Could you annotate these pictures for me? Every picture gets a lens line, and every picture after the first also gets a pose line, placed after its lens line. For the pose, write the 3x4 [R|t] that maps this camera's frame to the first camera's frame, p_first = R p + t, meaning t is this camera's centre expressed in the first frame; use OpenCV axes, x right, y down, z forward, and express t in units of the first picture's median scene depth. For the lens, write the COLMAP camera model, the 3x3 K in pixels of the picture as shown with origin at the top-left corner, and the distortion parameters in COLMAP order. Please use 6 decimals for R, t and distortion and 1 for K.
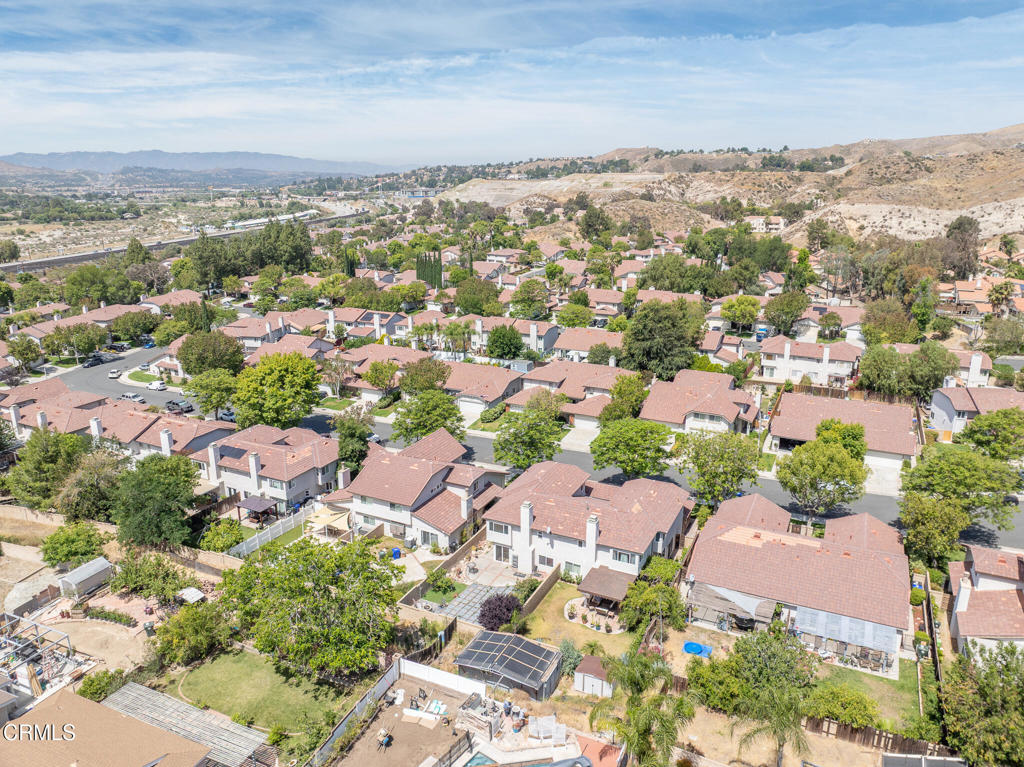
lens RADIAL K [[715.7, 0, 512.0], [0, 715.7, 383.5], [0, 0, 1]] dist [-0.039175, -0.002442]
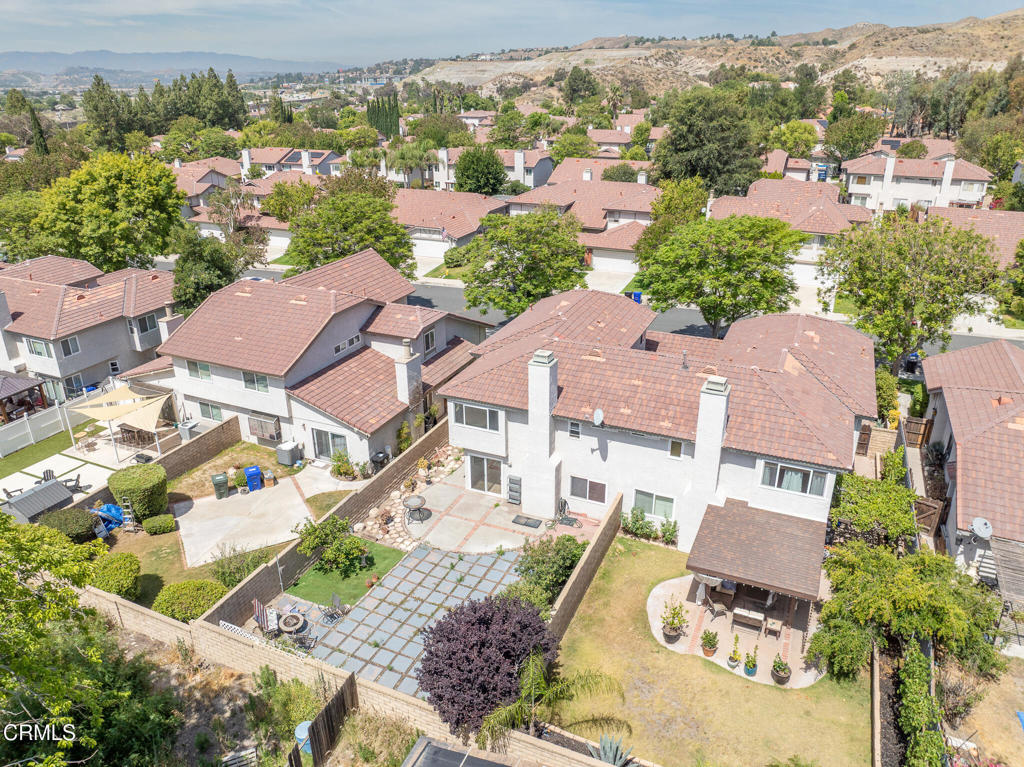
lens RADIAL K [[715.7, 0, 512.0], [0, 715.7, 383.5], [0, 0, 1]] dist [-0.039175, -0.002442]
pose [[0.999286, -0.019145, 0.032585, -0.009085], [0.014909, 0.991968, 0.125611, 0.109412], [-0.034728, -0.125036, 0.991544, 0.488120]]
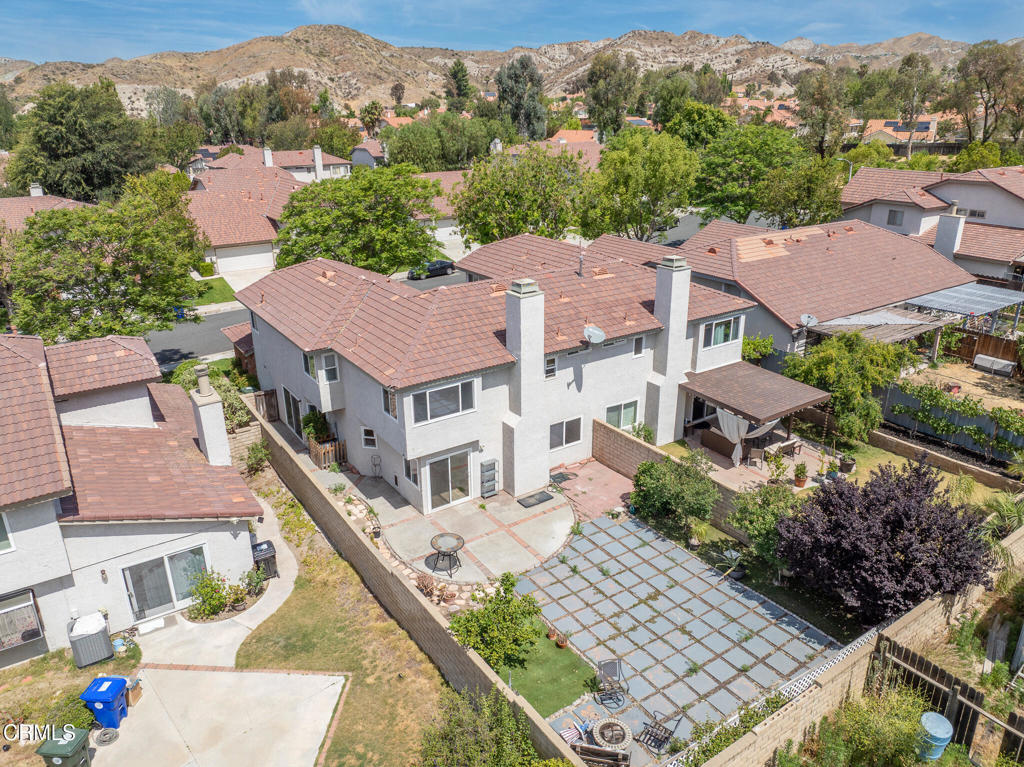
lens RADIAL K [[715.7, 0, 512.0], [0, 715.7, 383.5], [0, 0, 1]] dist [-0.039175, -0.002442]
pose [[0.492789, -0.312654, 0.812039, -0.219546], [0.248569, 0.944912, 0.212968, 0.115187], [-0.833890, 0.096899, 0.543358, 0.684520]]
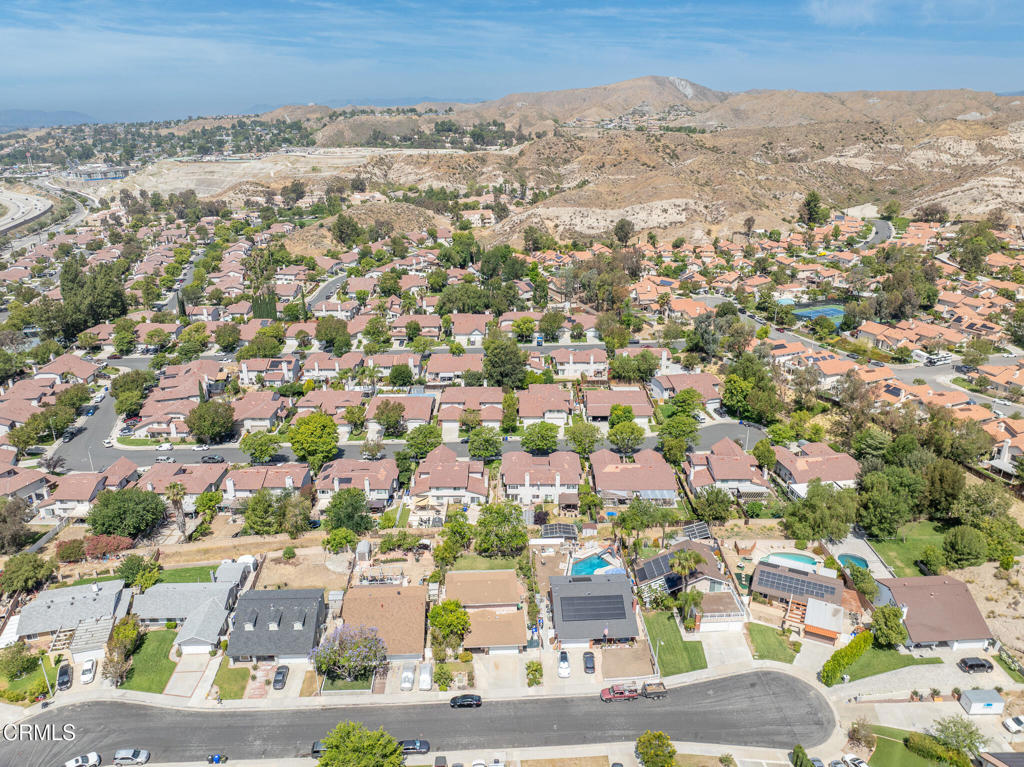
lens RADIAL K [[715.7, 0, 512.0], [0, 715.7, 383.5], [0, 0, 1]] dist [-0.039175, -0.002442]
pose [[0.899376, -0.156255, 0.408299, -0.753436], [0.125745, 0.986937, 0.100715, -0.292187], [-0.418702, -0.039239, 0.907275, -0.863075]]
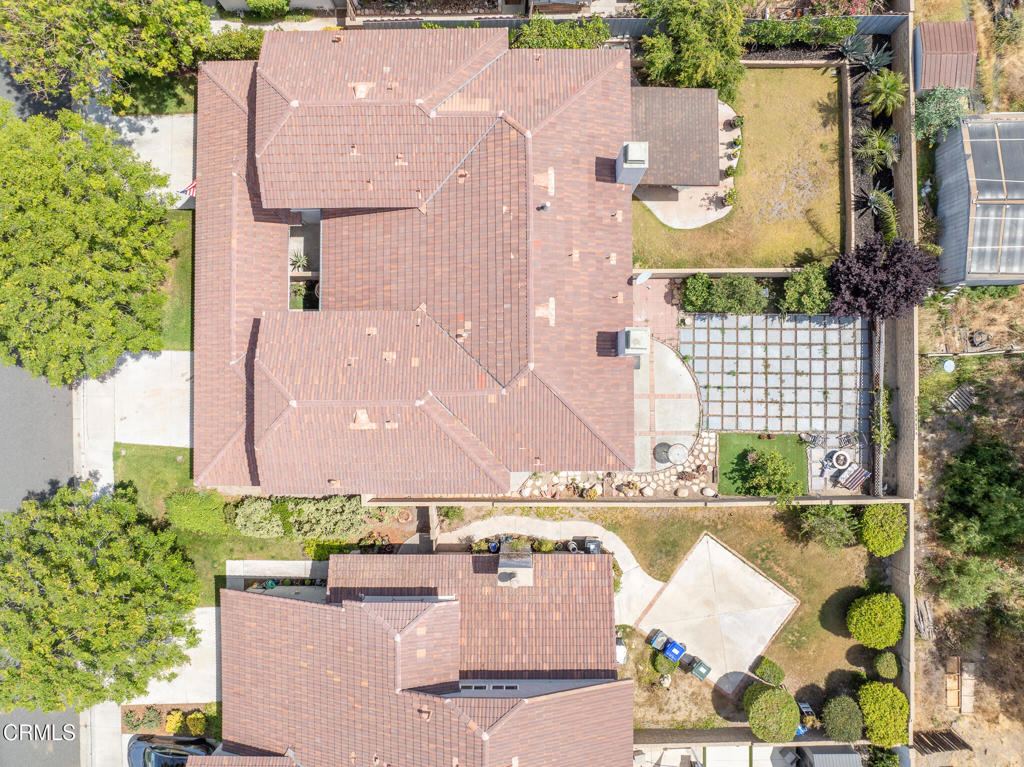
lens RADIAL K [[715.7, 0, 512.0], [0, 715.7, 383.5], [0, 0, 1]] dist [-0.039175, -0.002442]
pose [[-0.447444, -0.894297, 0.005202, 0.024083], [0.252296, -0.120647, 0.960099, -0.171059], [-0.857986, 0.430903, 0.279611, 0.795204]]
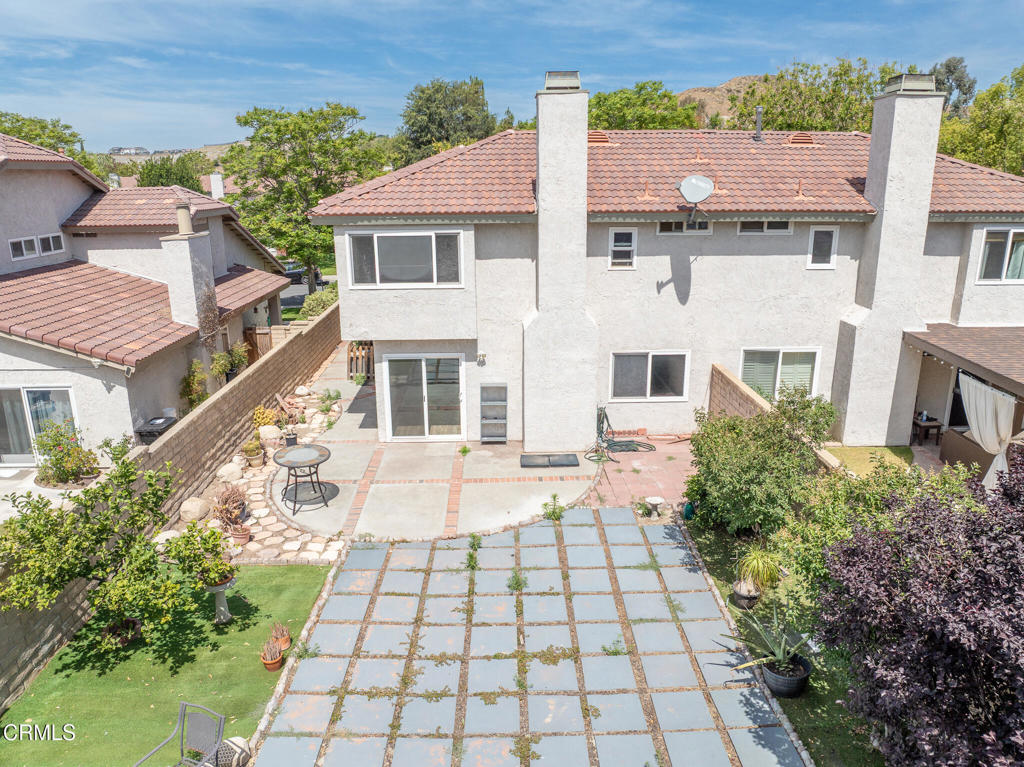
lens RADIAL K [[715.7, 0, 512.0], [0, 715.7, 383.5], [0, 0, 1]] dist [-0.039175, -0.002442]
pose [[0.884470, -0.133149, 0.447195, -0.073601], [0.134083, 0.990524, 0.029728, 0.200416], [-0.446916, 0.033668, 0.893942, 0.689599]]
